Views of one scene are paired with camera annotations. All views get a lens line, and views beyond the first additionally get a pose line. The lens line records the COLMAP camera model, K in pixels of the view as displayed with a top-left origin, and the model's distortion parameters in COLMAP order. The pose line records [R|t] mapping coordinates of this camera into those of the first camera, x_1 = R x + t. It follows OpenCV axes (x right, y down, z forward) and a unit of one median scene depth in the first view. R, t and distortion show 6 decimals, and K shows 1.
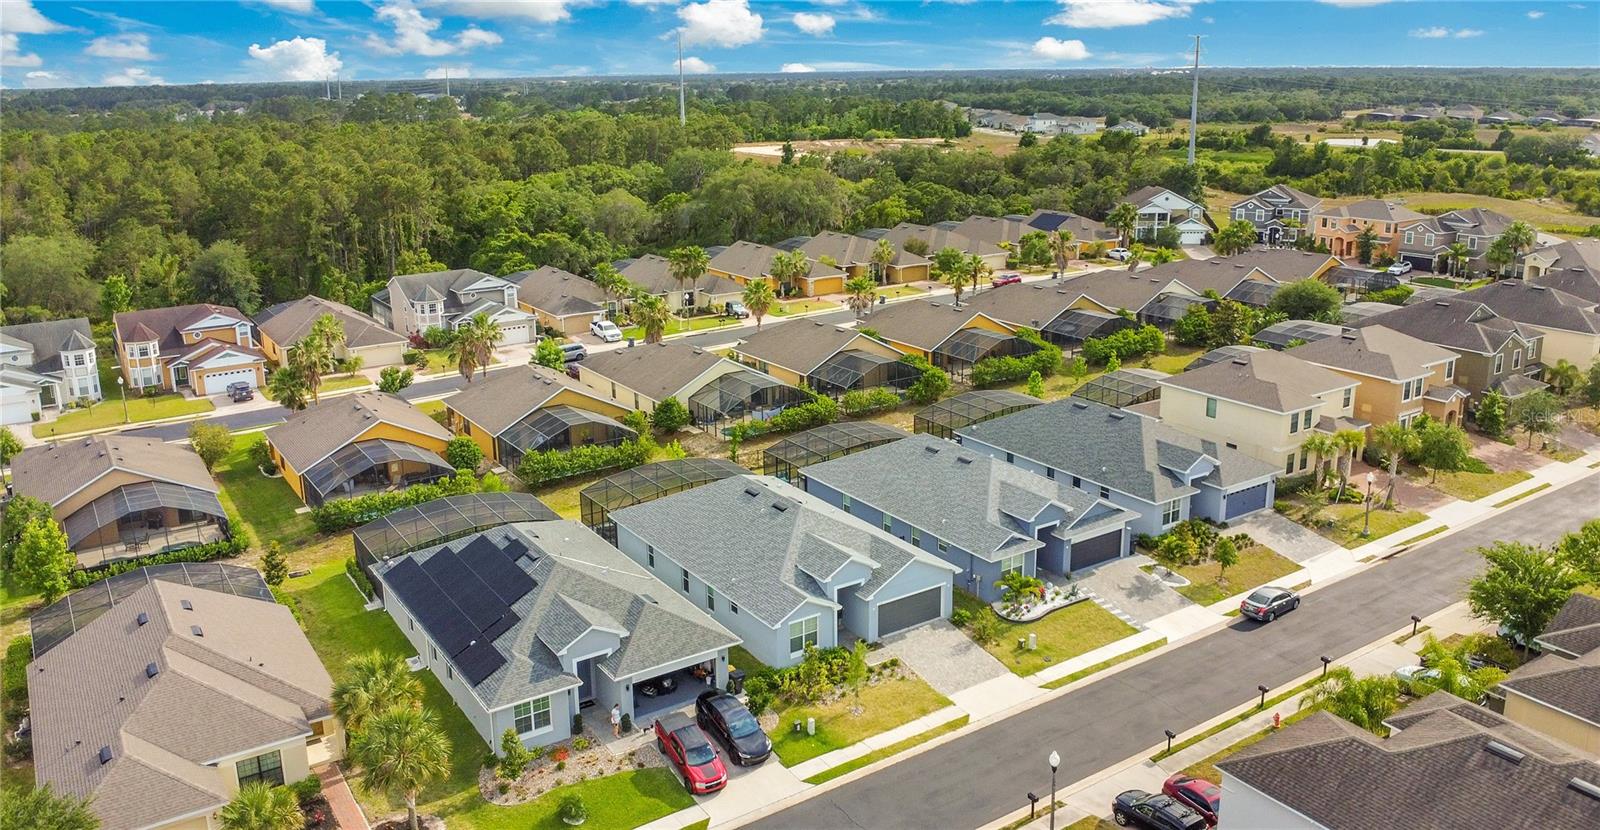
lens RADIAL K [[1207.6, 0, 800.0], [0, 1207.6, 415.0], [0, 0, 1]] dist [-0.027983, 0.002684]
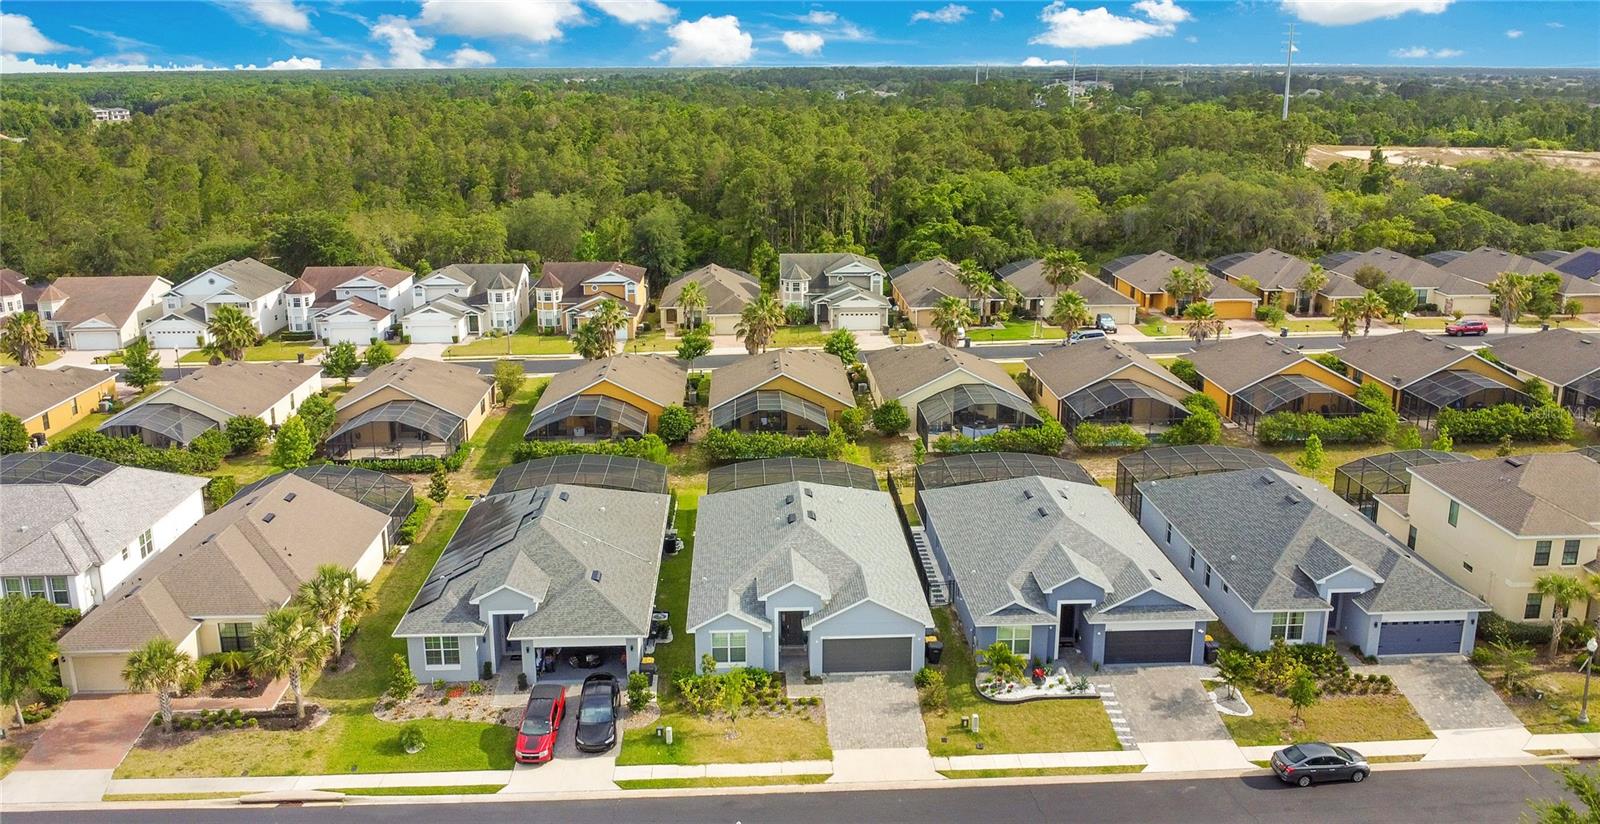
lens RADIAL K [[1245.7, 0, 804.2], [0, 1245.7, 312.6], [0, 0, 1]] dist [-0.023023, -0.000627]
pose [[0.857668, 0.114389, -0.501319, 0.451132], [-0.151624, 0.987853, -0.033997, -0.053769], [0.491341, 0.105170, 0.864594, 0.100650]]
